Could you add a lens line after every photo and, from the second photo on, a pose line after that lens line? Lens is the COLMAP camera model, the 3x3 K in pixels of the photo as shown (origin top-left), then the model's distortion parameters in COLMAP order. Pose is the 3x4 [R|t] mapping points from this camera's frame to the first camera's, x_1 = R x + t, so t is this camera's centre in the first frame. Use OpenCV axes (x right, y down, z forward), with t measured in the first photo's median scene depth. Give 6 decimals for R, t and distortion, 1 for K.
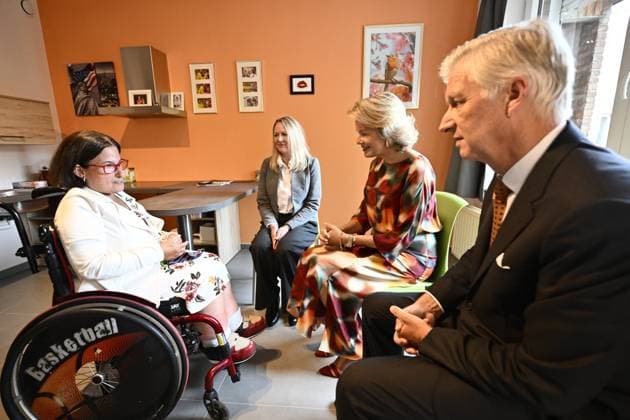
lens RADIAL K [[268.8, 0, 315.0], [0, 268.8, 210.0], [0, 0, 1]] dist [0.000574, -0.000025]
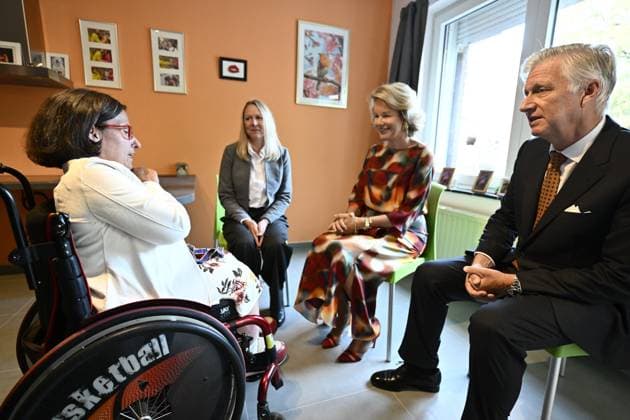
lens RADIAL K [[285.2, 0, 315.0], [0, 285.2, 210.0], [0, 0, 1]] dist [-0.001665, 0.000064]
pose [[0.917300, -0.043005, 0.395868, -0.319975], [0.049339, 0.998765, -0.005828, 0.037892], [-0.395128, 0.024878, 0.918289, 0.044584]]
